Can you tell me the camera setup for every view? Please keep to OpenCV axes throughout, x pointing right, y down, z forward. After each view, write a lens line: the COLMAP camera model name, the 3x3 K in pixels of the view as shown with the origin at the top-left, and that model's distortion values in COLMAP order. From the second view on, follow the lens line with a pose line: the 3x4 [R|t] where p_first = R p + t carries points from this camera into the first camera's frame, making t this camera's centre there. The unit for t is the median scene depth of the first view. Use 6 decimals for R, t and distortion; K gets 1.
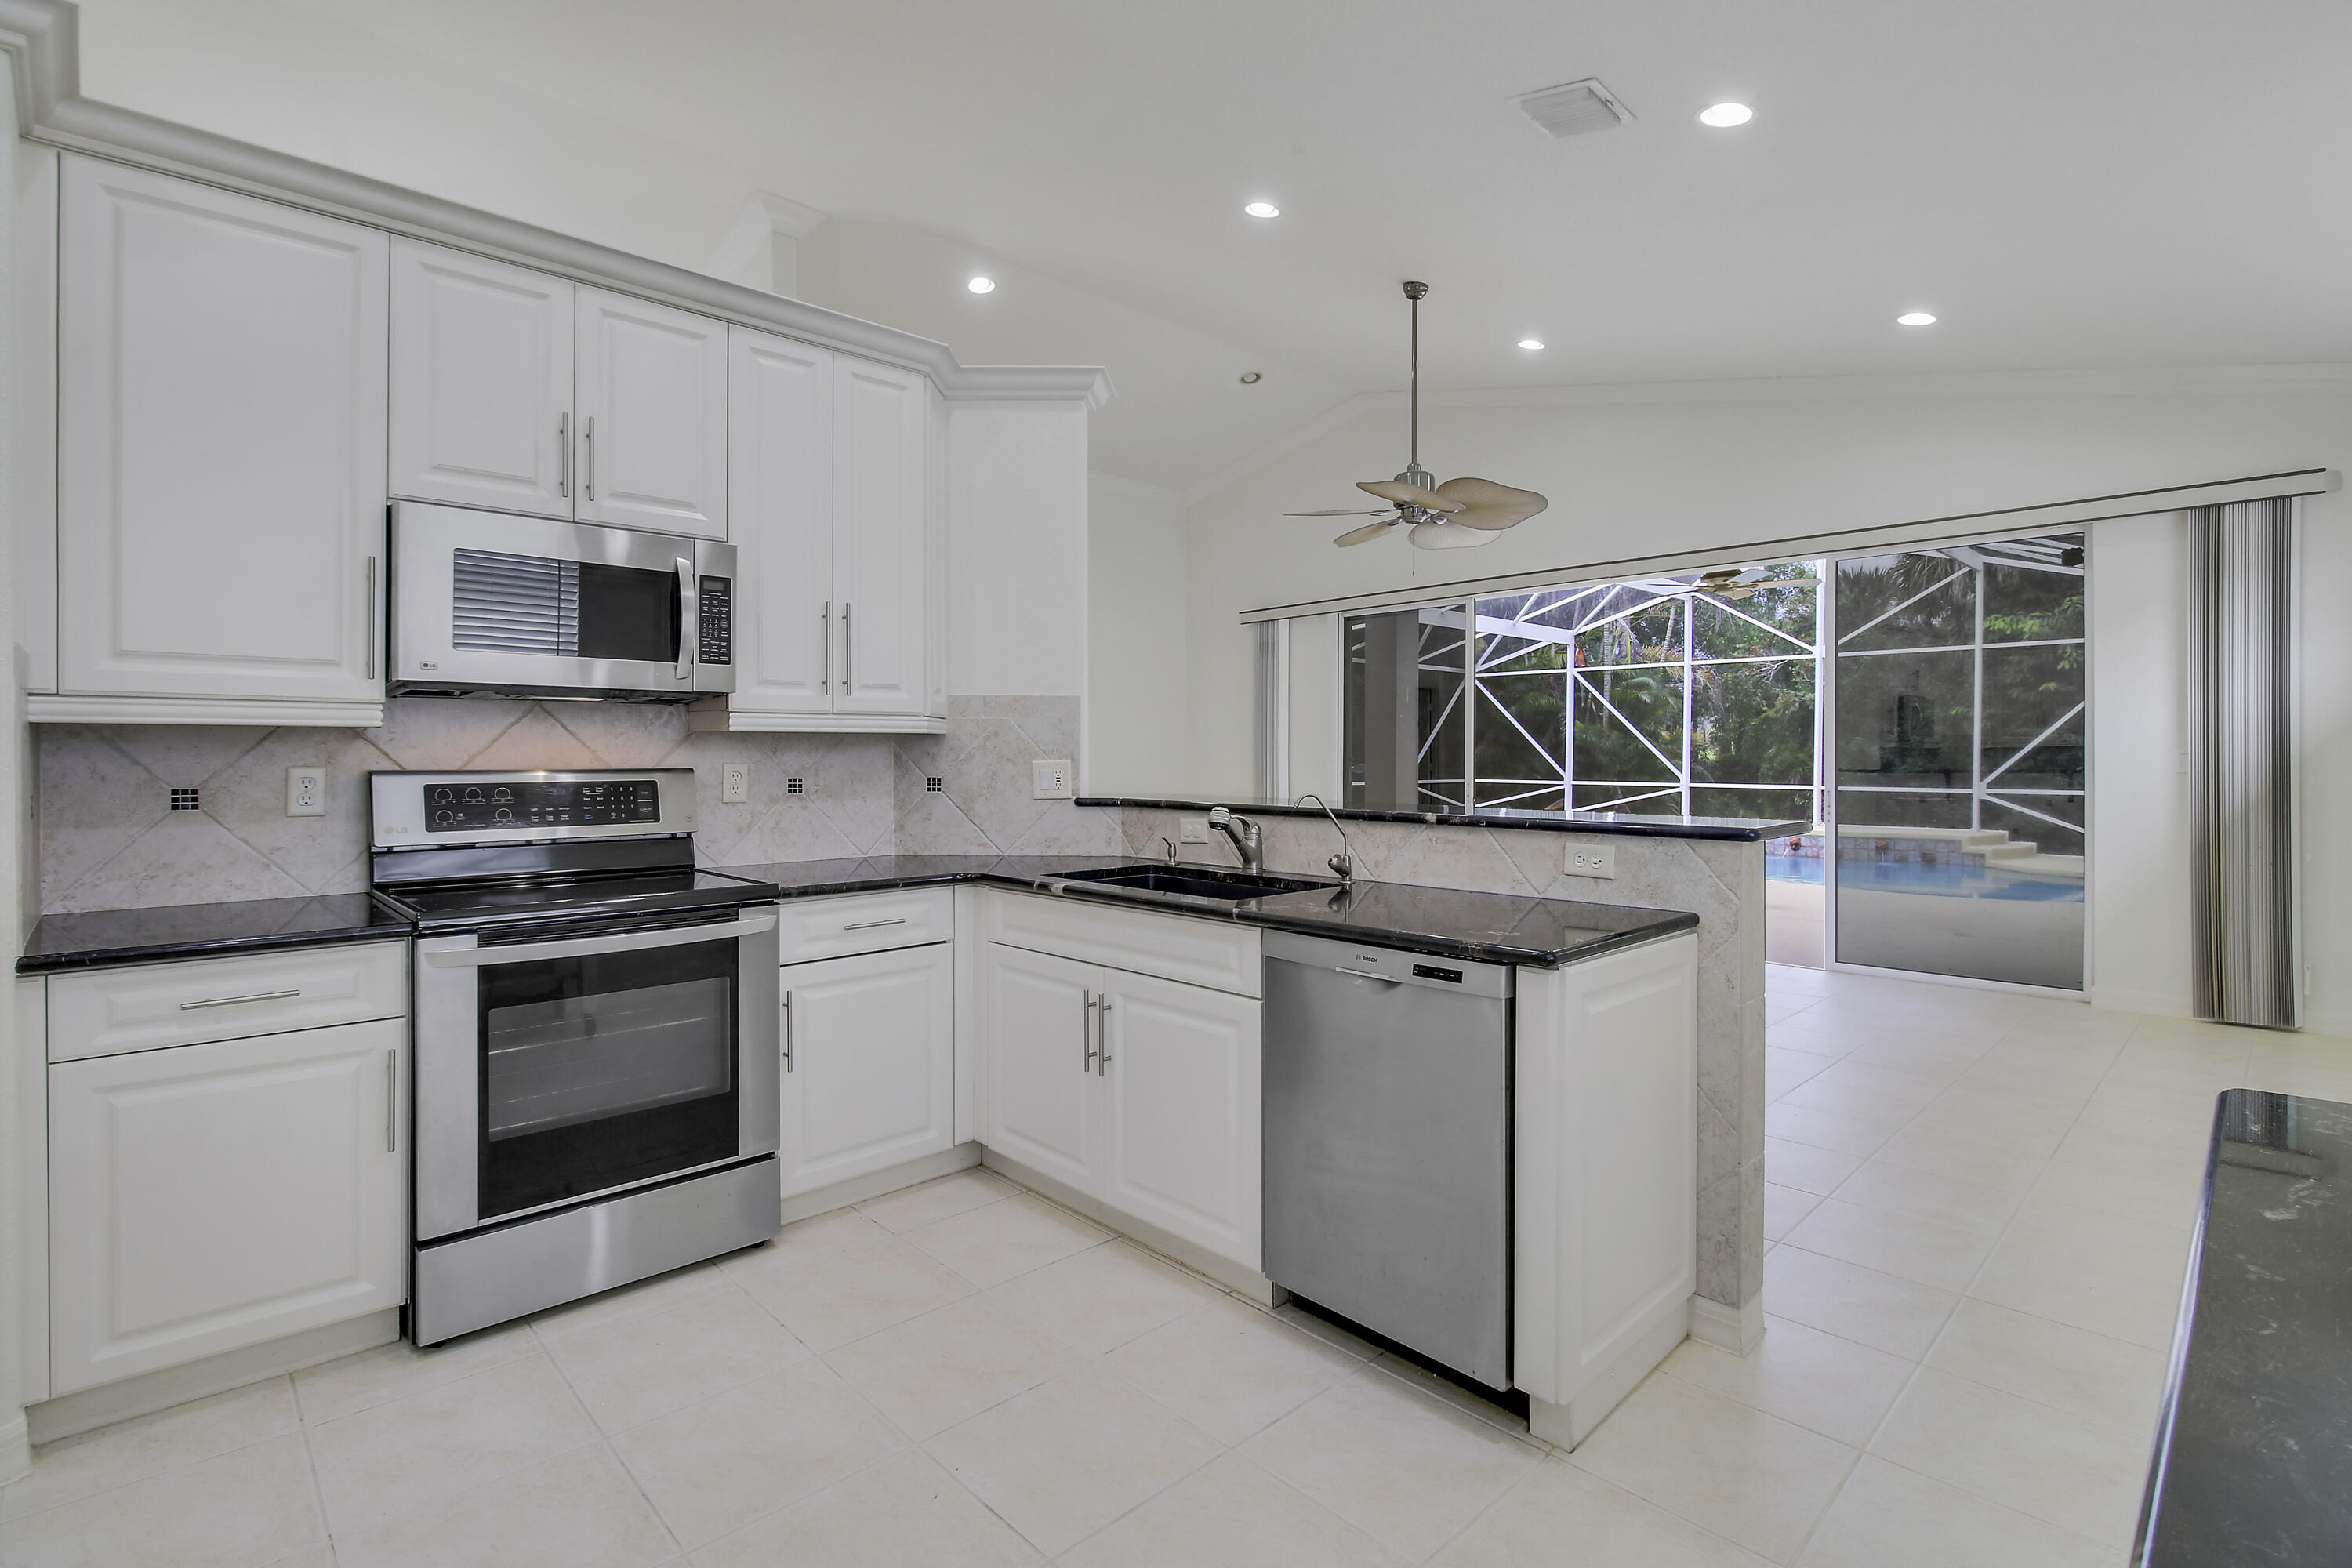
lens RADIAL K [[1104.8, 0, 1209.6], [0, 1104.8, 758.6], [0, 0, 1]] dist [0.000038, -0.014668]
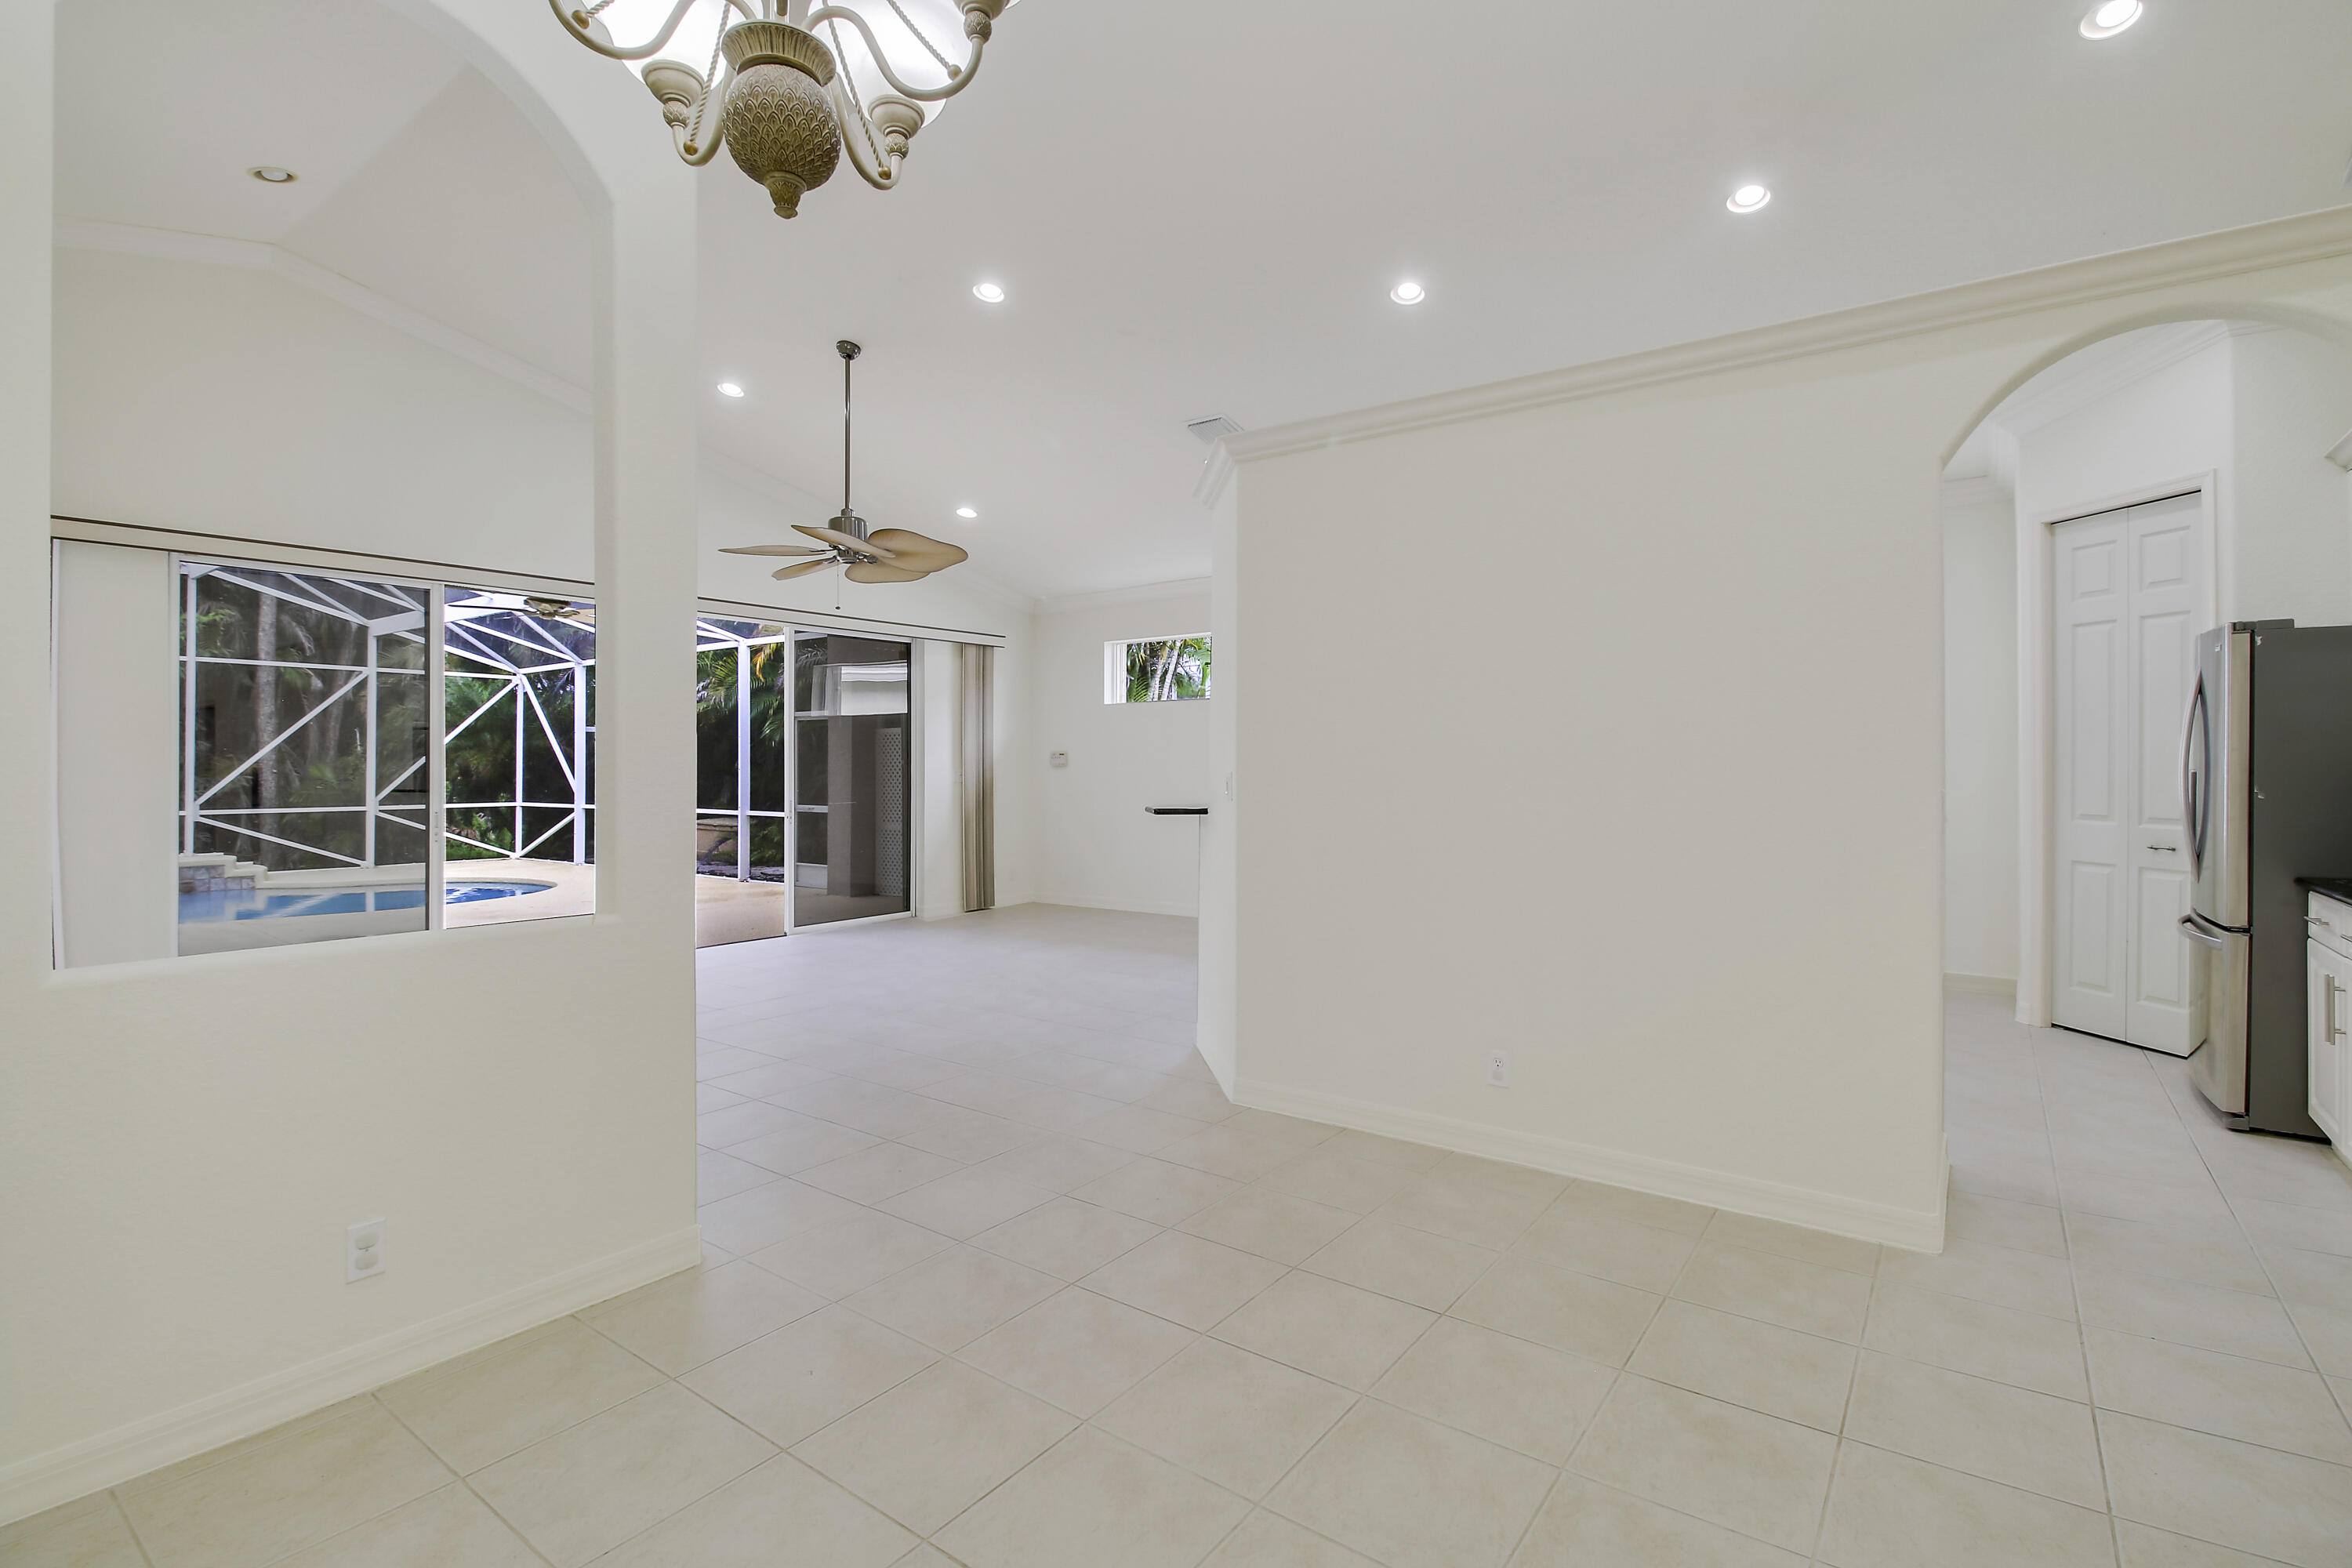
lens RADIAL K [[1070.4, 0, 1173.6], [0, 1070.4, 769.7], [0, 0, 1]] dist [-0.001417, -0.000159]
pose [[-0.147898, -0.000012, 0.989003, -0.336779], [0.007417, 0.999972, 0.001121, -0.002540], [-0.988975, 0.007502, -0.147894, 0.309164]]
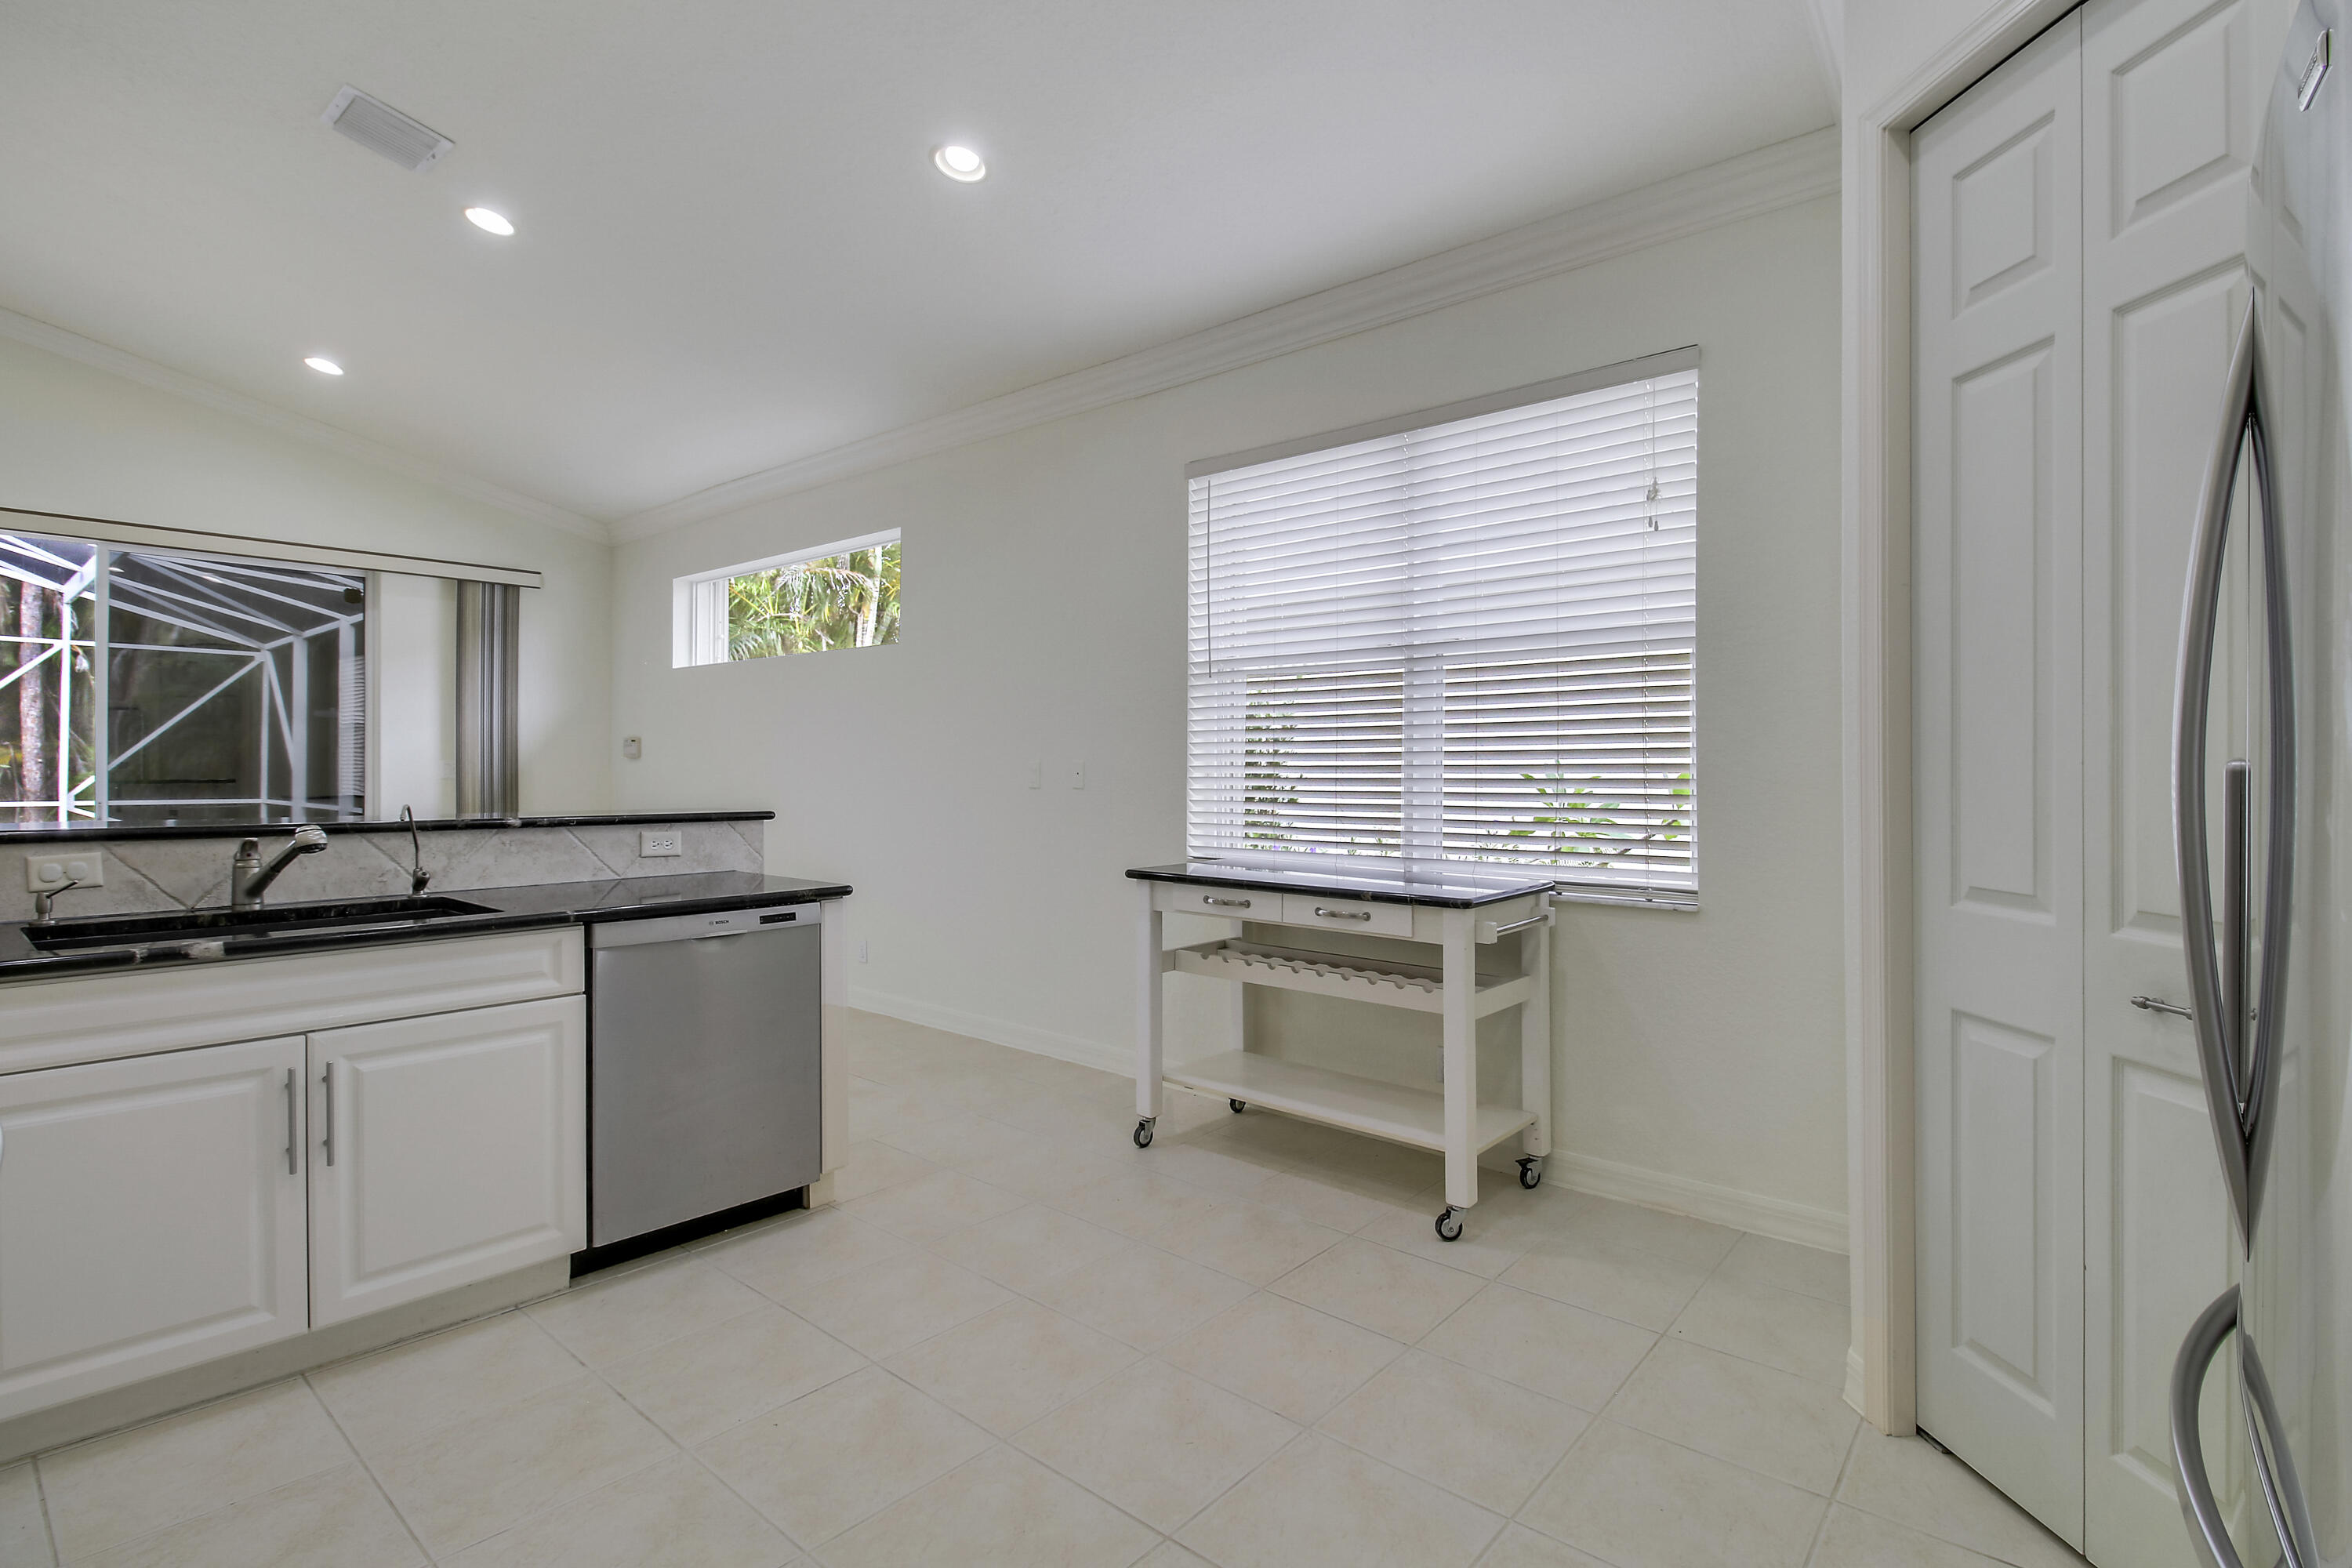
lens RADIAL K [[1100.2, 0, 1146.2], [0, 1100.2, 760.2], [0, 0, 1]] dist [0.010191, -0.013516]
pose [[-0.068640, 0.006259, 0.997622, -0.169951], [0.000405, 0.999980, -0.006246, -0.000019], [-0.997641, -0.000024, -0.068641, 0.085121]]
